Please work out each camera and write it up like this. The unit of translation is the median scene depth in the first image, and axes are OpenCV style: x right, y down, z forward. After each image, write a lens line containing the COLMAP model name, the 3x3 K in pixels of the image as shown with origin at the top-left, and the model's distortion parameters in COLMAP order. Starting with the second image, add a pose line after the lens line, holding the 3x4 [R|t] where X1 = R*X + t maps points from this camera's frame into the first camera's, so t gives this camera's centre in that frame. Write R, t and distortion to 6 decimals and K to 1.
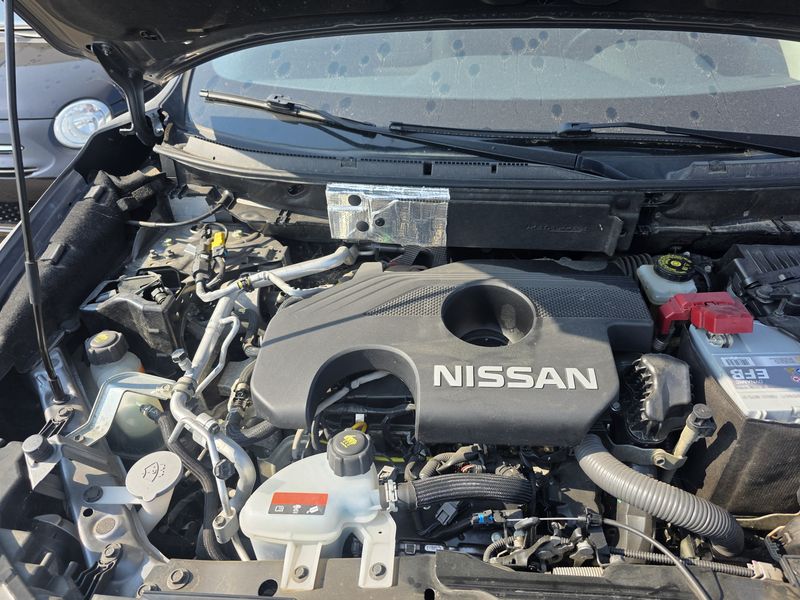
lens RADIAL K [[552.6, 0, 400.0], [0, 552.6, 300.0], [0, 0, 1]] dist [0.034821, -0.002825]
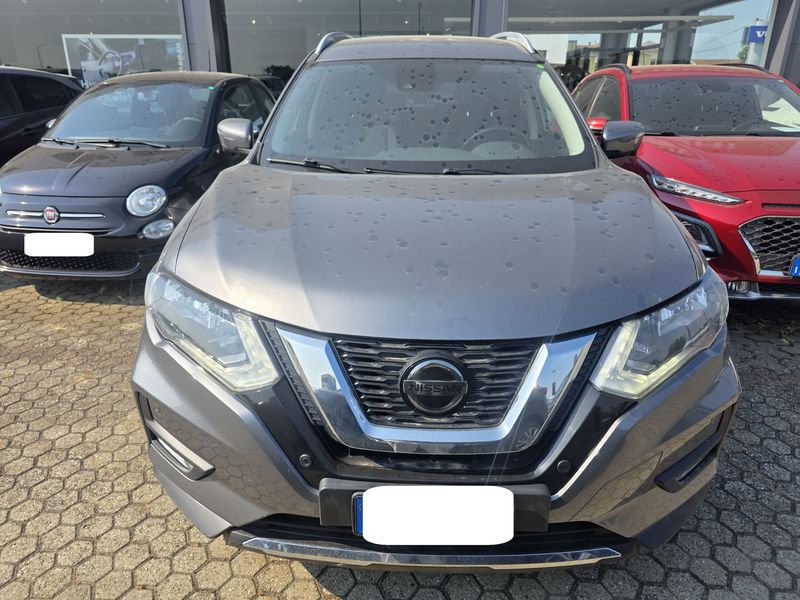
lens RADIAL K [[552.6, 0, 400.0], [0, 552.6, 300.0], [0, 0, 1]] dist [0.034821, -0.002825]
pose [[0.998886, -0.006687, 0.046716, 0.013858], [0.015690, 0.980657, -0.195107, 0.507693], [-0.044507, 0.195622, 0.979669, -0.846290]]
